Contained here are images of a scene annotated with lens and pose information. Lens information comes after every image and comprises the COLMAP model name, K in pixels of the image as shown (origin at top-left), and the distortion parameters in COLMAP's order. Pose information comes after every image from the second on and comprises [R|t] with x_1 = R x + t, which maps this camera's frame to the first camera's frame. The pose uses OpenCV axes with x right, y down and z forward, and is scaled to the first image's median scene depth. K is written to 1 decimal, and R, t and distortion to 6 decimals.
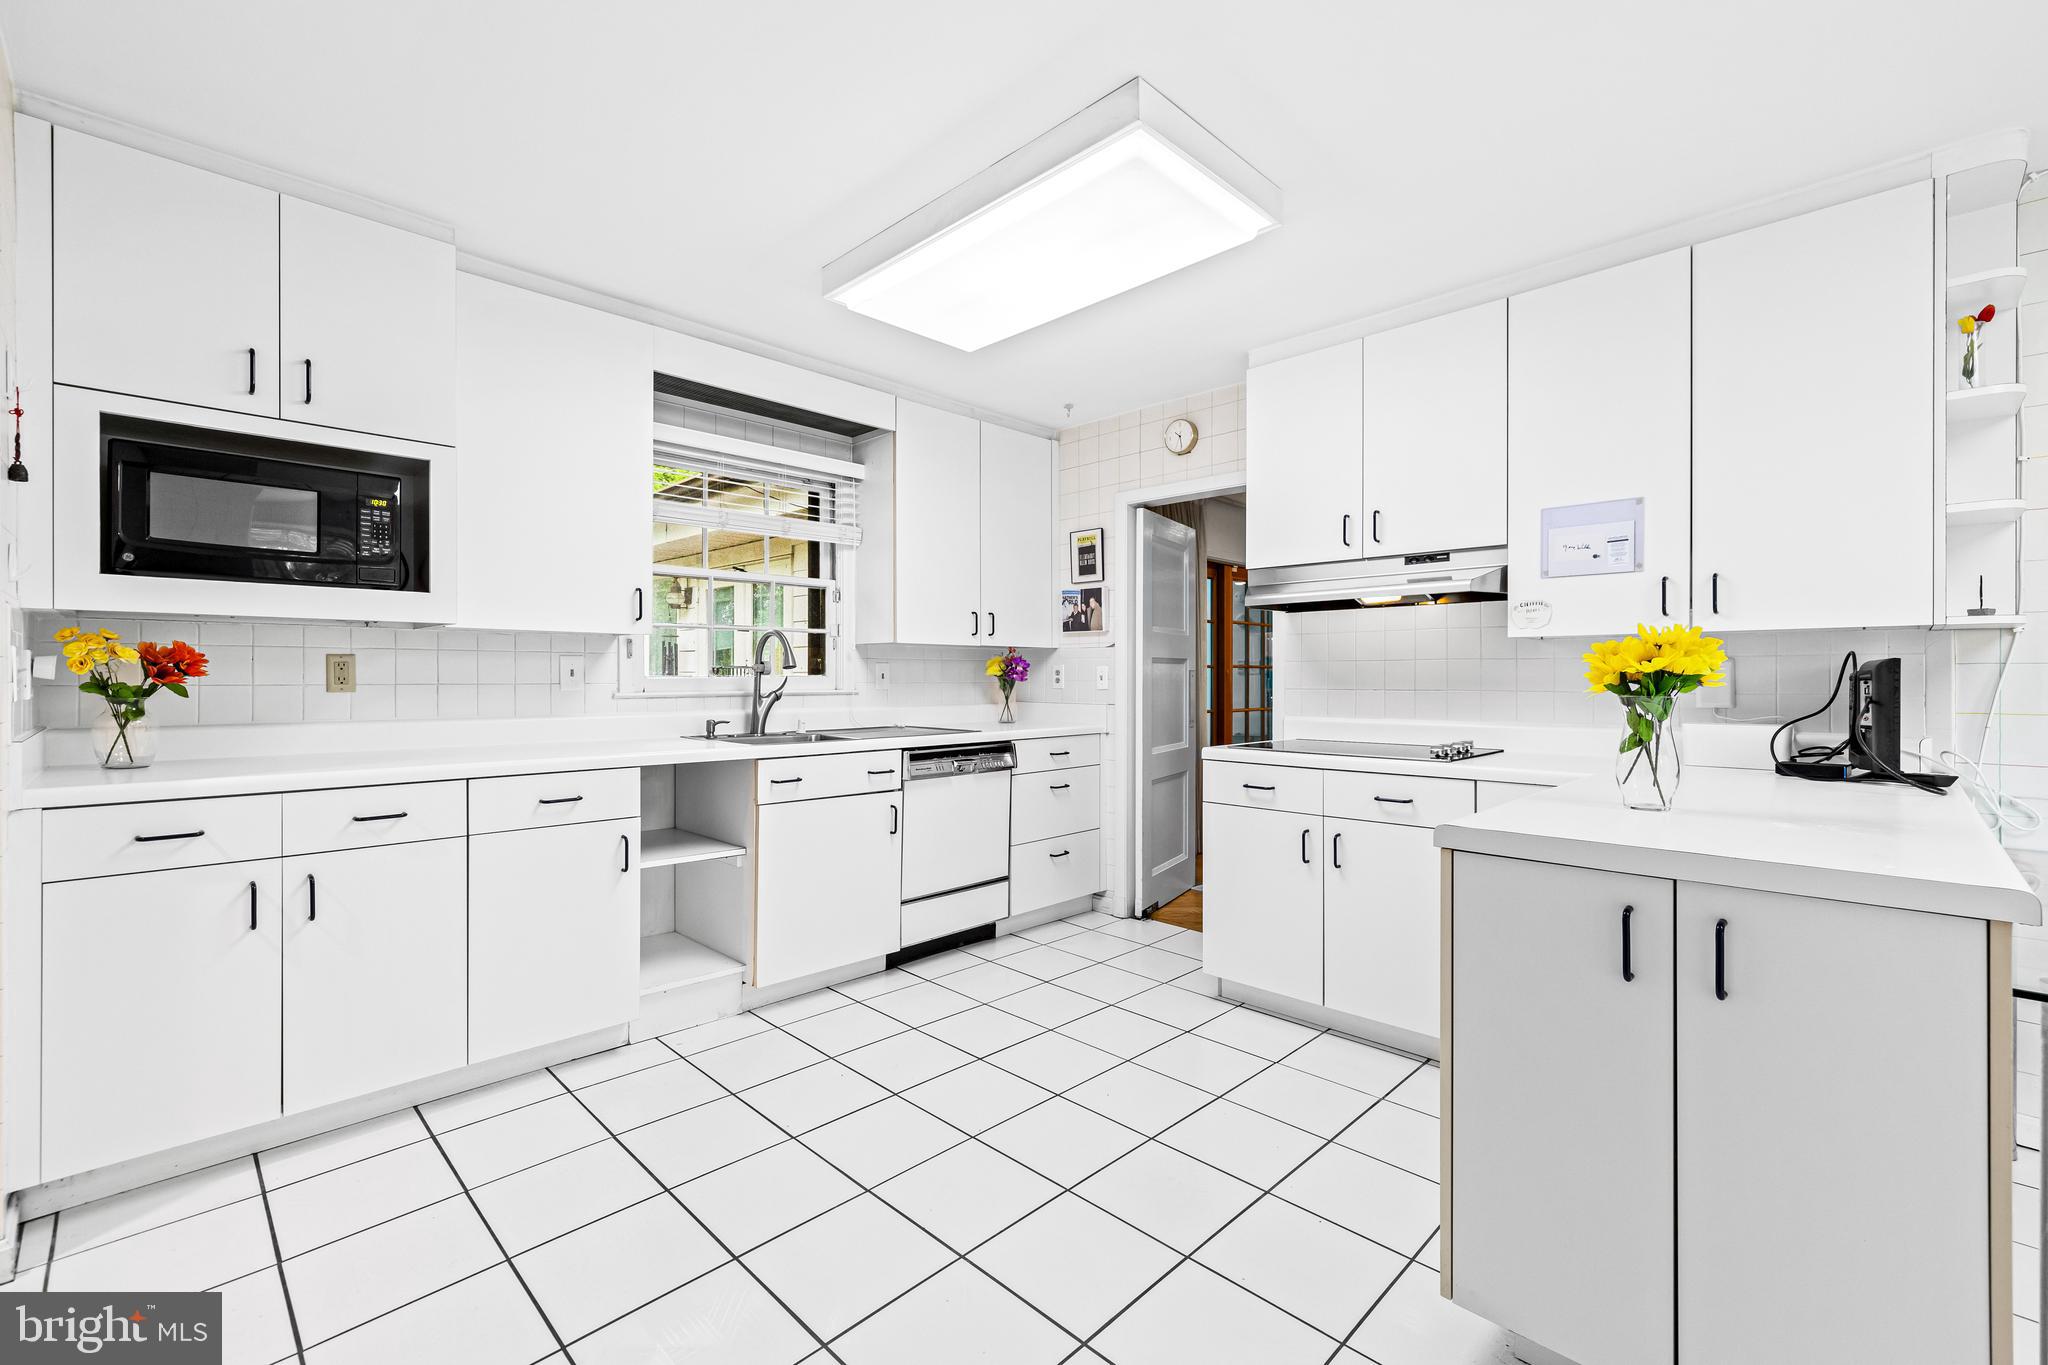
lens RADIAL K [[867.3, 0, 1018.0], [0, 867.3, 678.2], [0, 0, 1]] dist [0.000316, 0.001459]
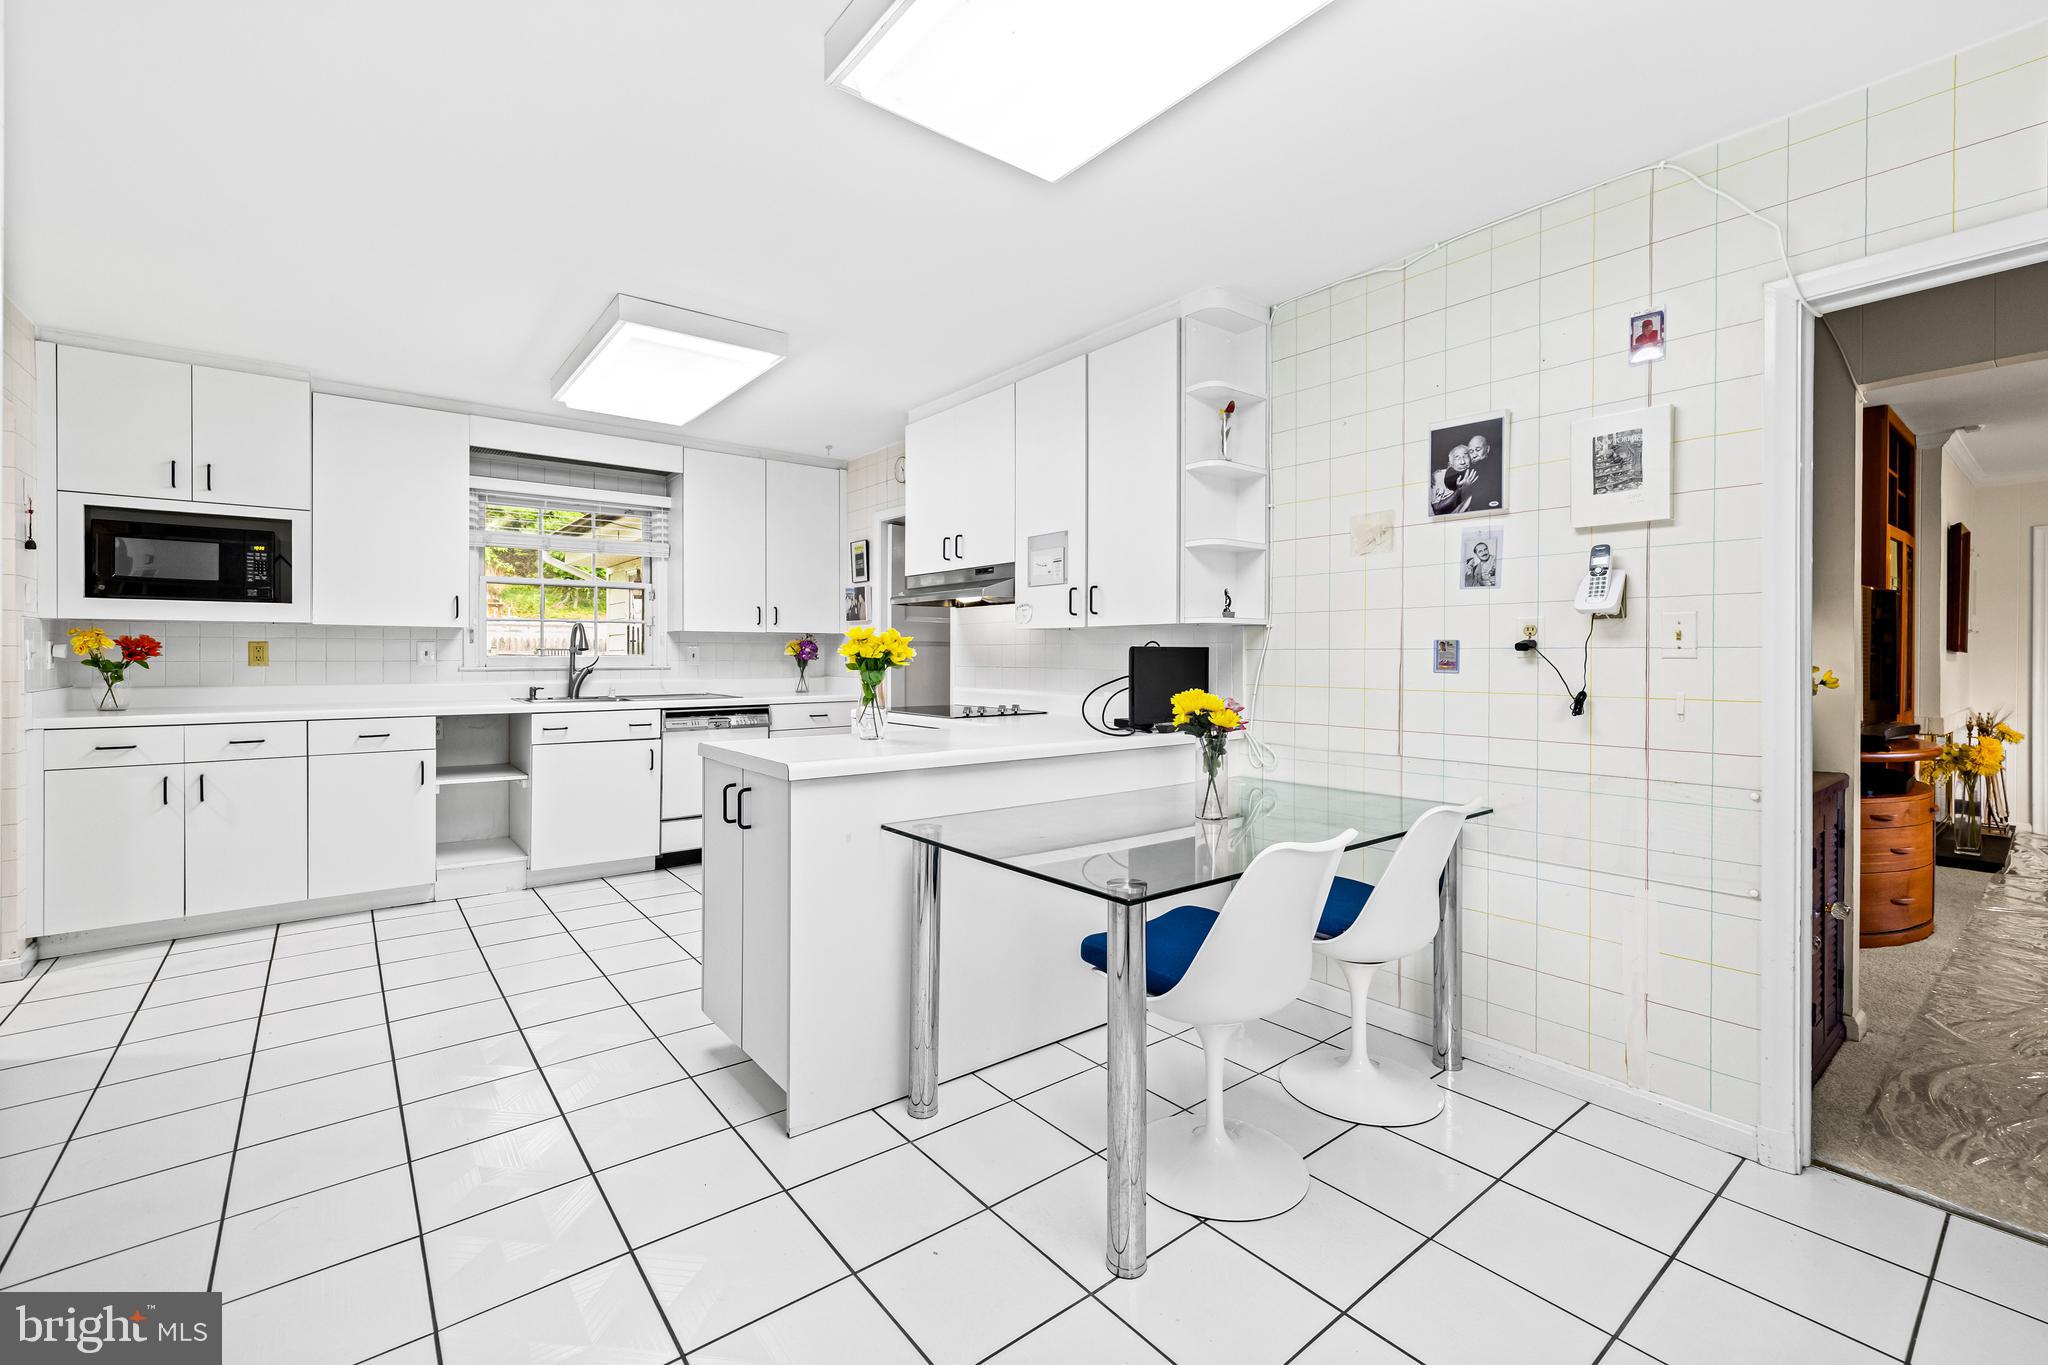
lens RADIAL K [[867.3, 0, 1021.1], [0, 867.3, 658.3], [0, 0, 1]] dist [0.000316, 0.001459]
pose [[0.992916, 0.002394, -0.118797, 0.774355], [-0.002087, 0.999994, 0.002707, -0.004955], [0.118802, -0.002440, 0.992915, -0.387616]]
